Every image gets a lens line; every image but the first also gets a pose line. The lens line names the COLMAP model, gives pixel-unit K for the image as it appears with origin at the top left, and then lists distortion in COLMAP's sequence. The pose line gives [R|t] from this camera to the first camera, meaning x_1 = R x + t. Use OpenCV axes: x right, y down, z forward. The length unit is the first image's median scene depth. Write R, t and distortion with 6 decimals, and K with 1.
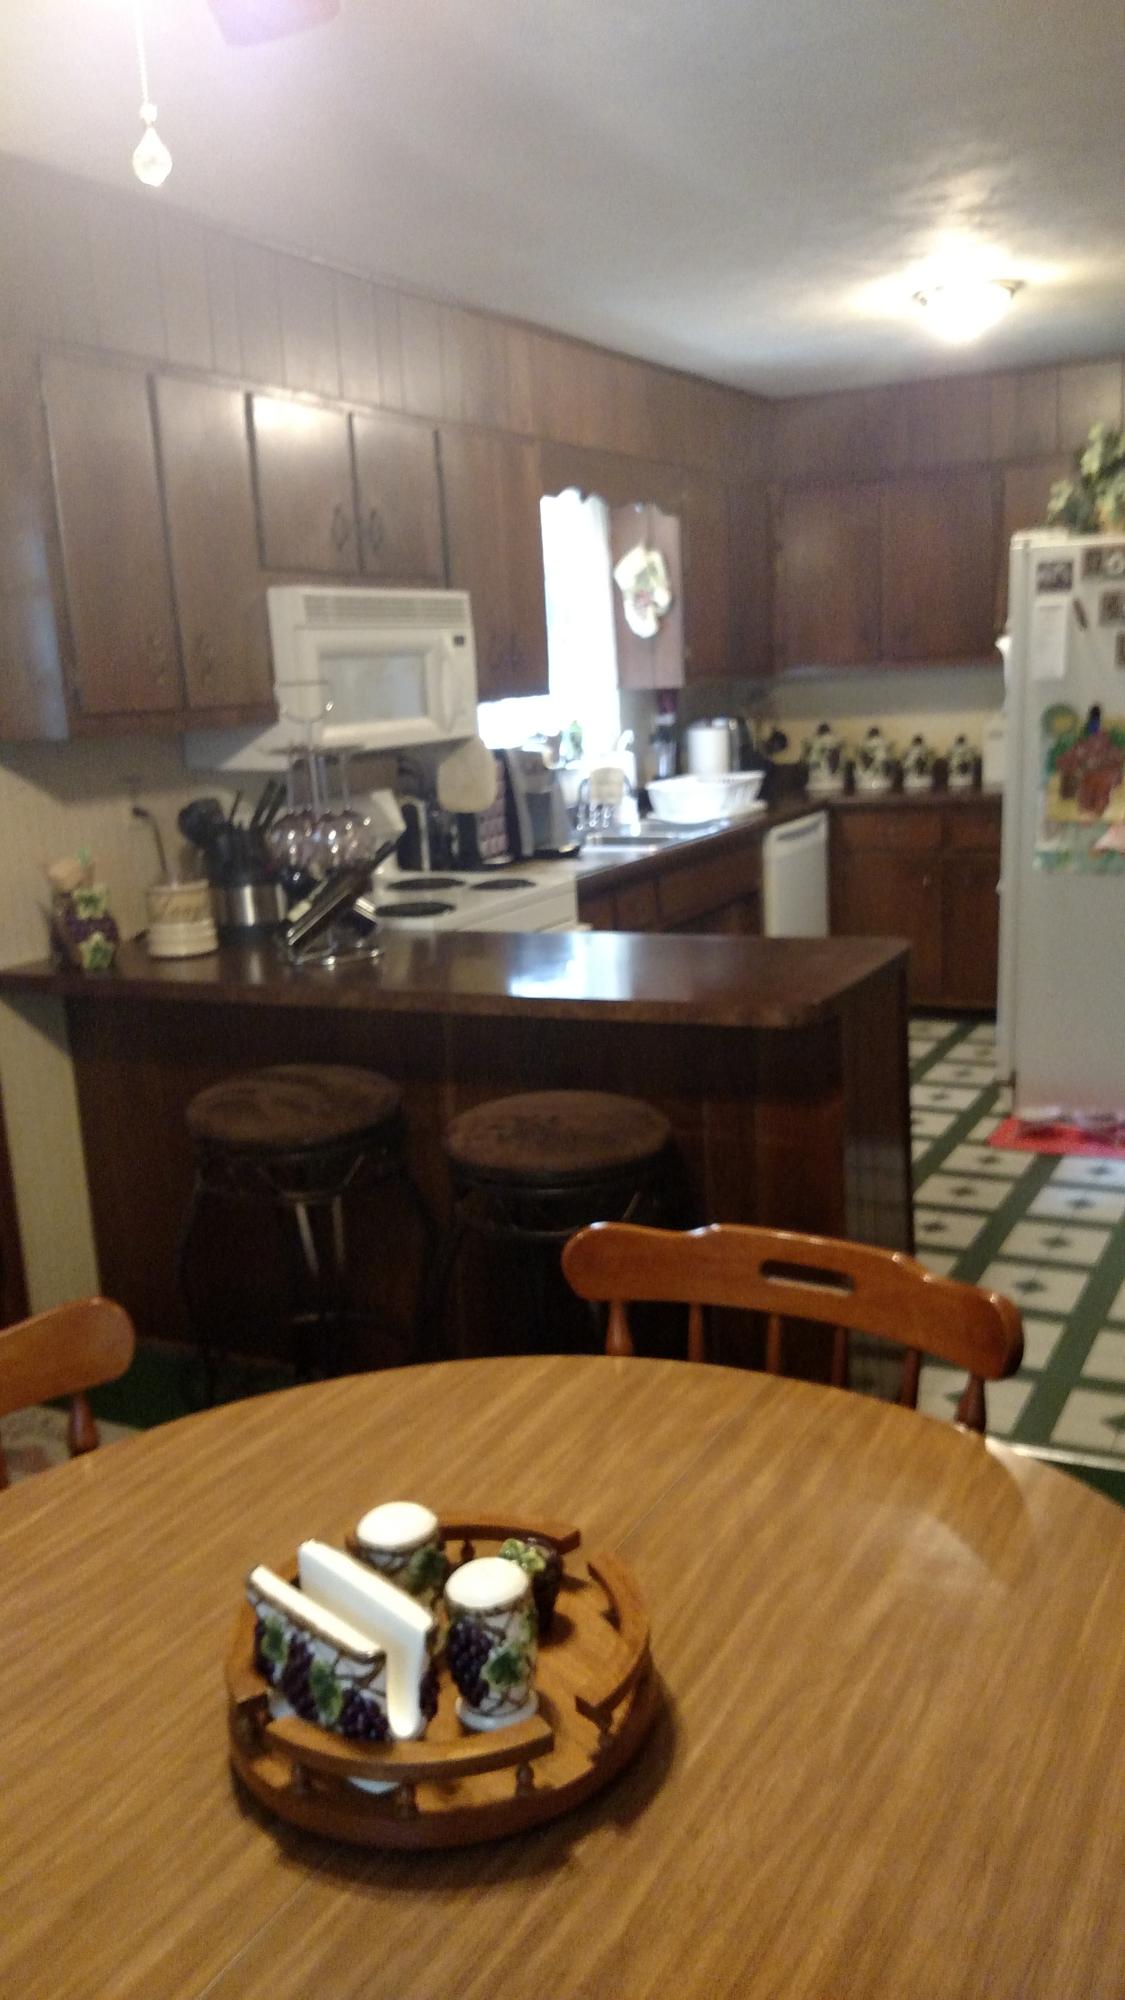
lens RADIAL K [[1603.7, 0, 539.1], [0, 1603.7, 1005.3], [0, 0, 1]] dist [0.328399, -0.987860]
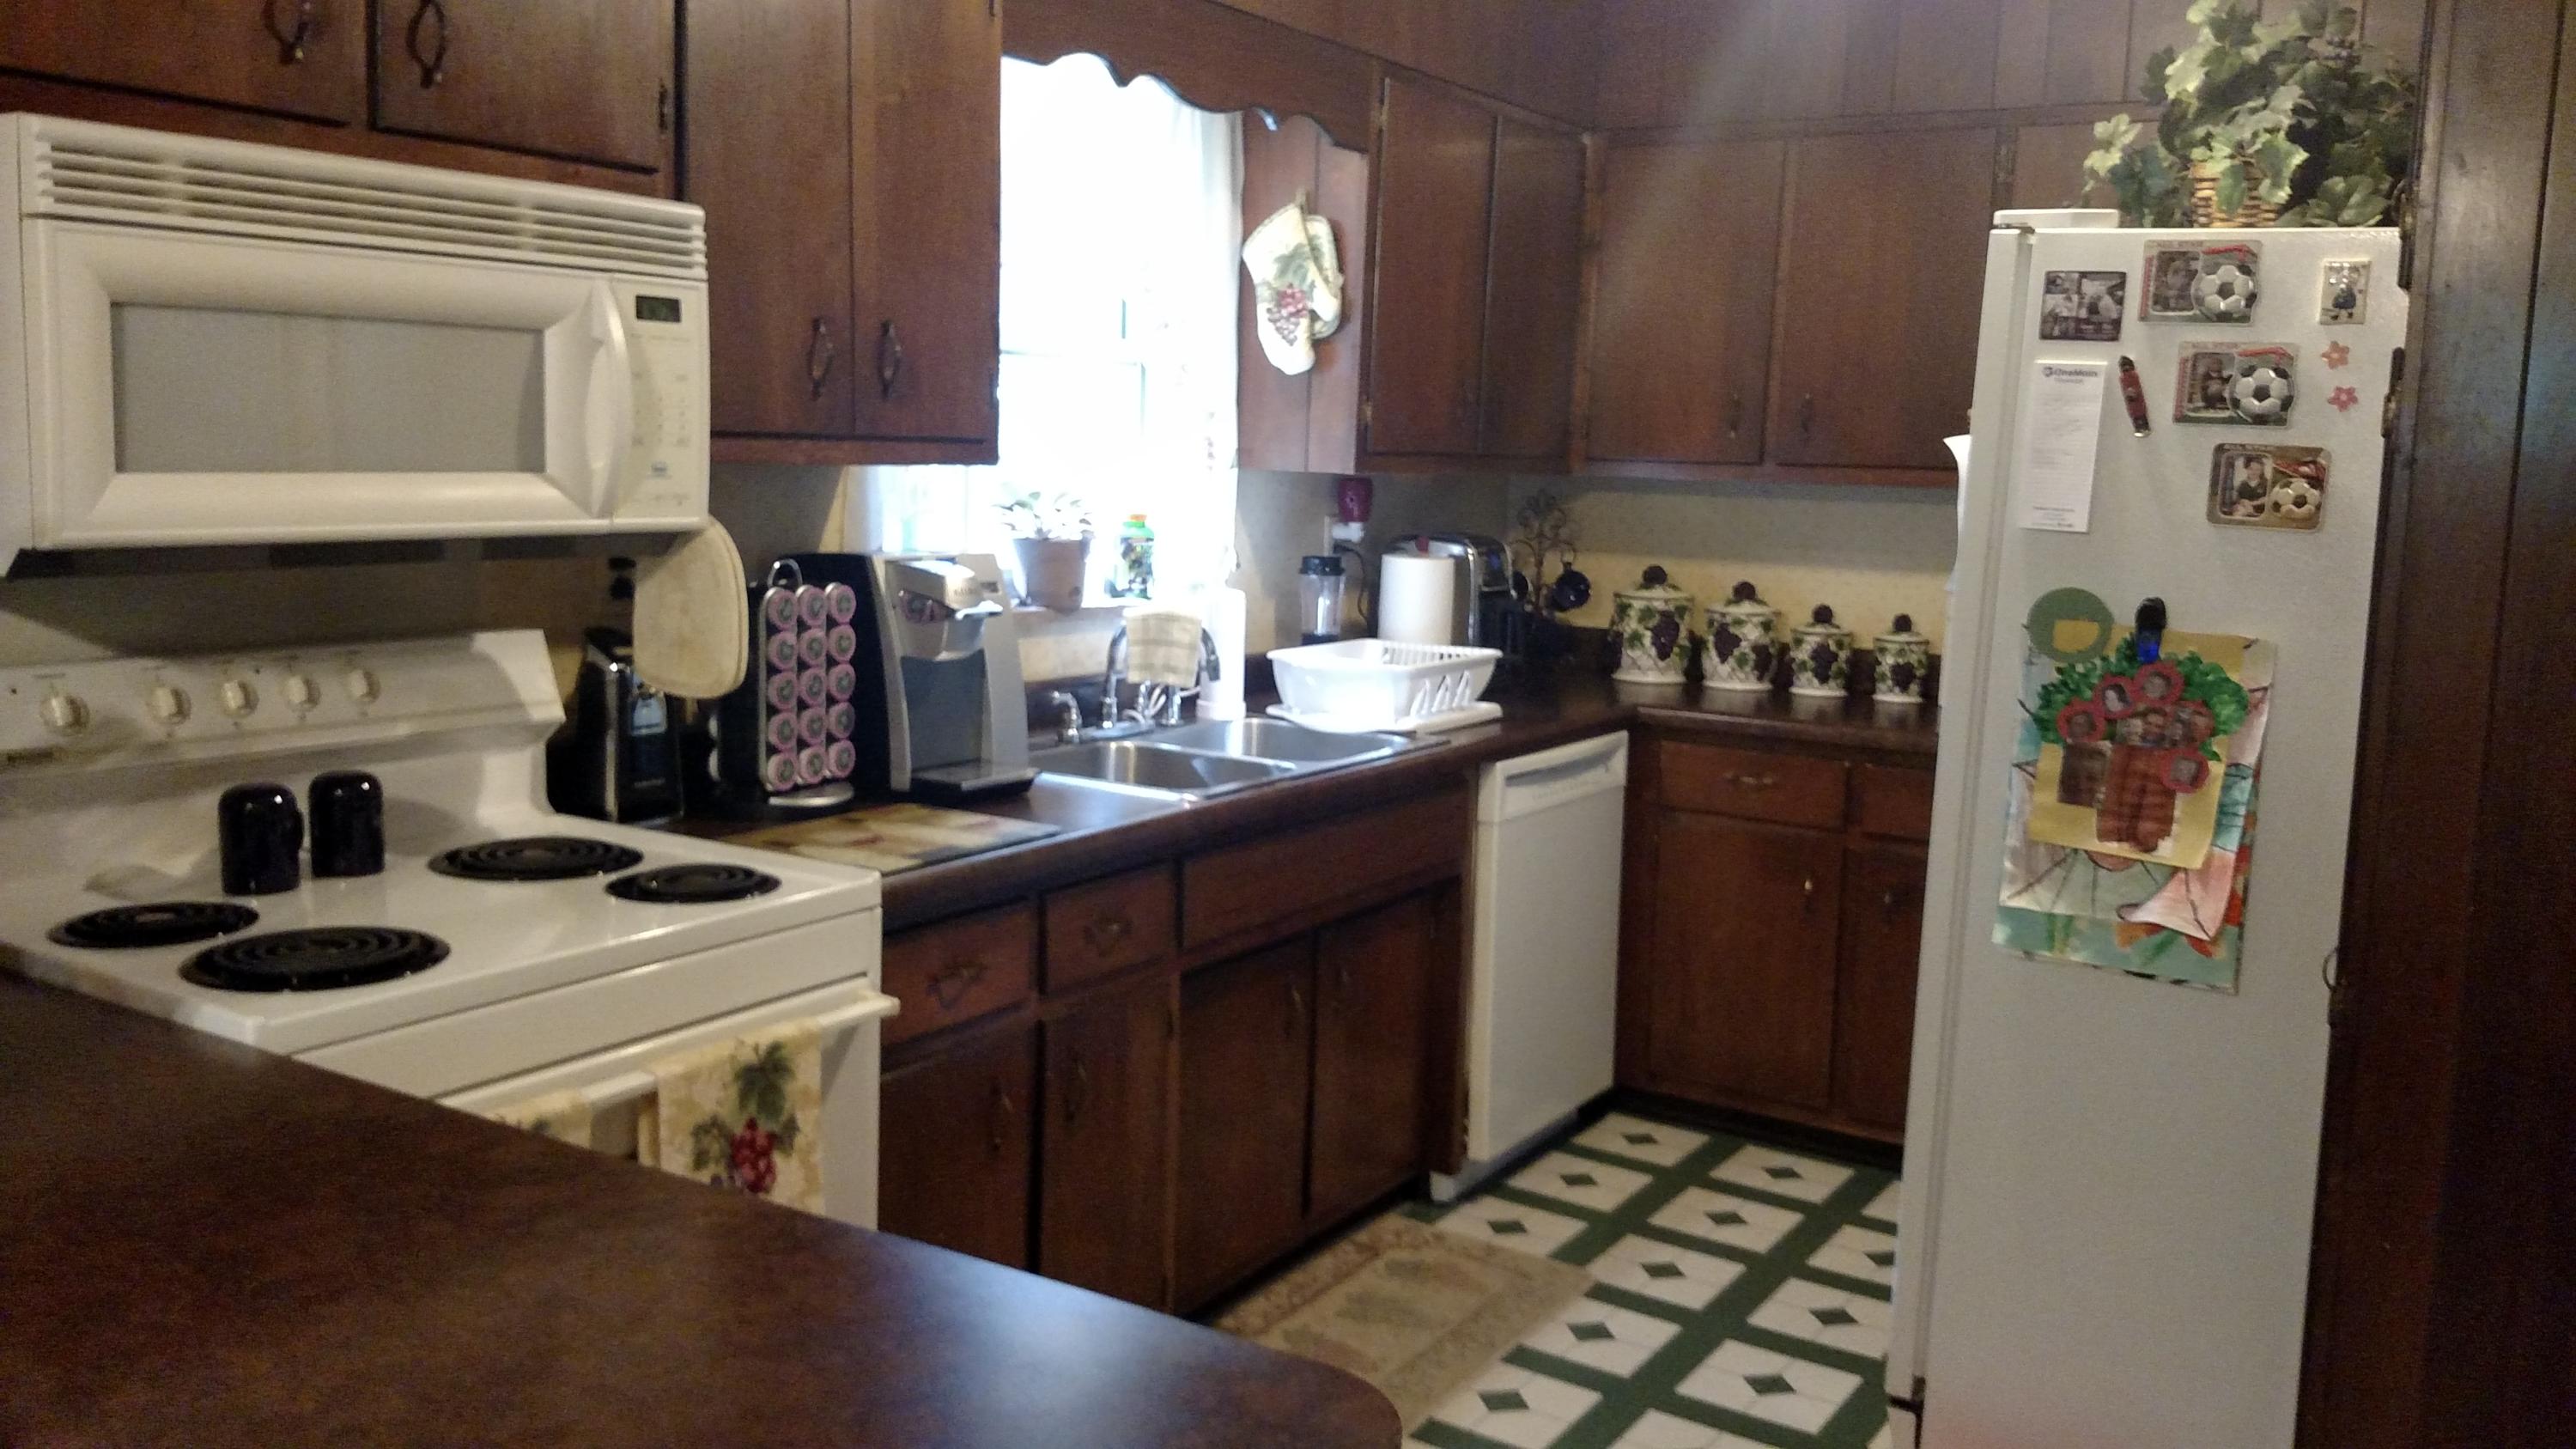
lens RADIAL K [[2060.4, 0, 1294.3], [0, 2060.4, 698.2], [0, 0, 1]] dist [0.239770, -0.584531]
pose [[0.992962, 0.098922, -0.065128, 0.145943], [-0.103800, 0.991664, -0.076348, -0.087989], [0.057032, 0.082571, 0.994952, 0.419700]]
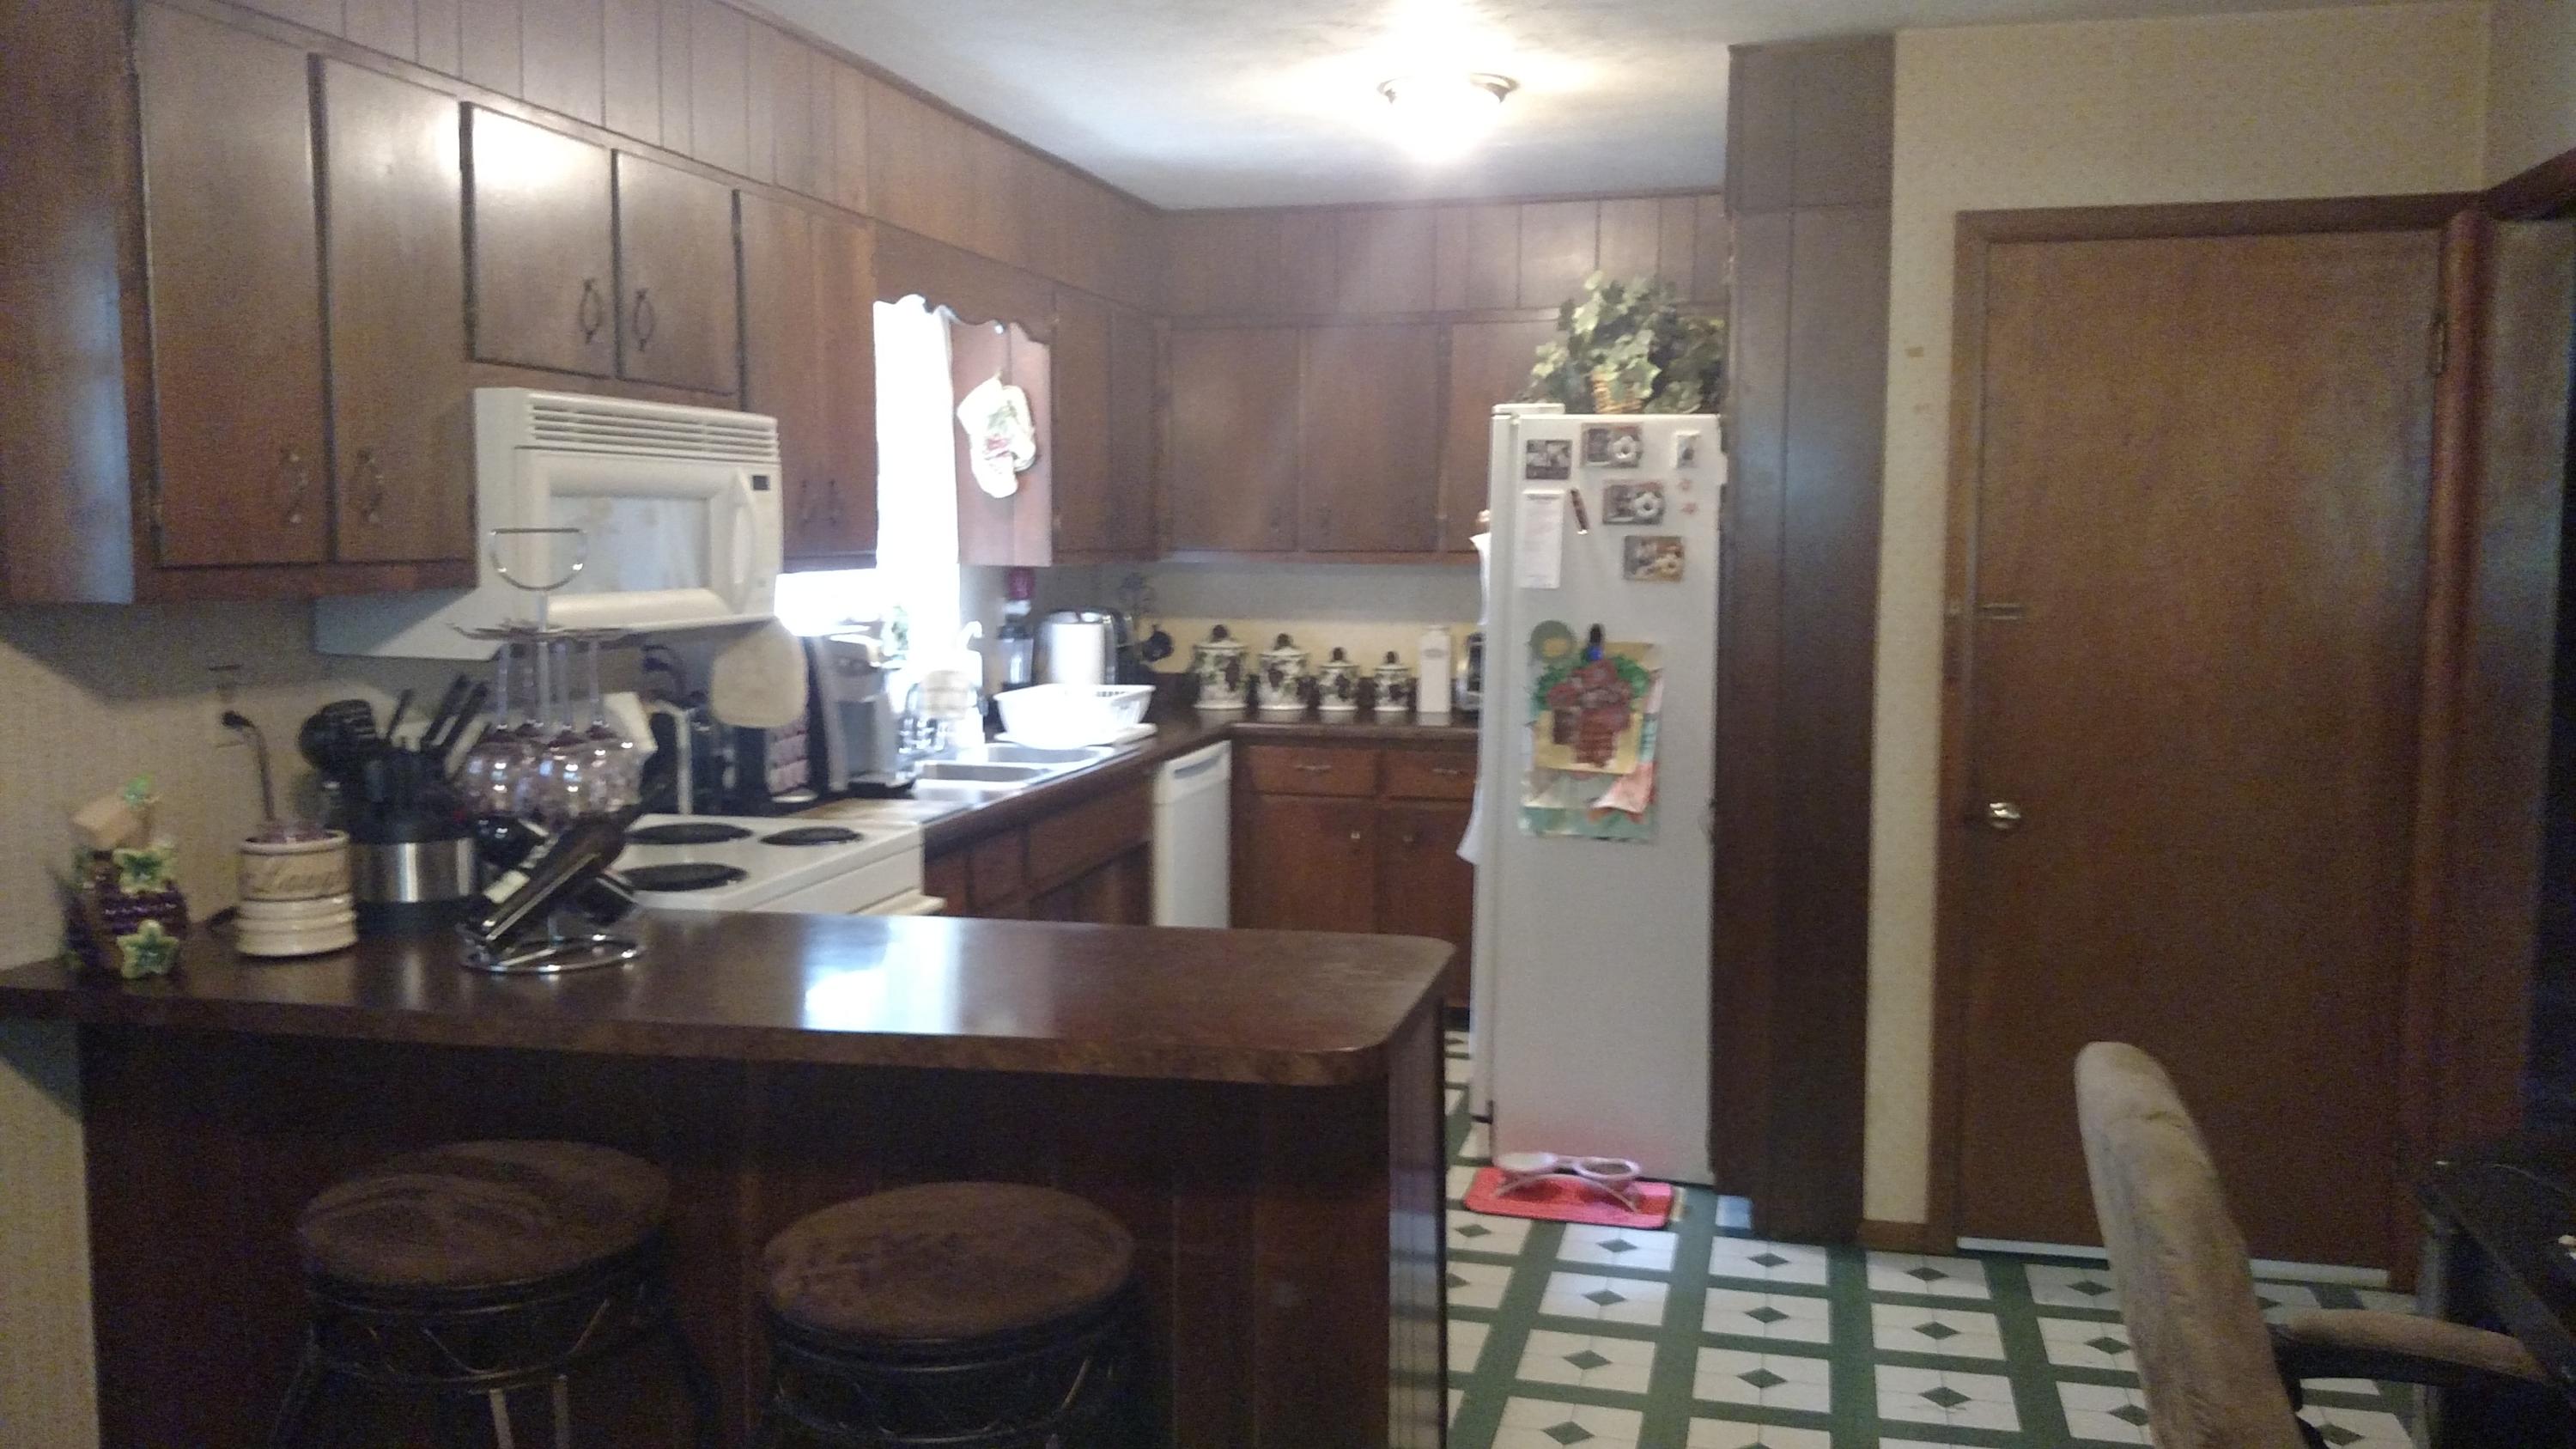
lens RADIAL K [[2060.4, 0, 1294.3], [0, 2060.4, 698.2], [0, 0, 1]] dist [0.239770, -0.584531]
pose [[0.967848, 0.039330, 0.248443, -0.041824], [-0.006677, 0.991369, -0.130927, -0.018427], [-0.251448, 0.125059, 0.959757, 0.097865]]
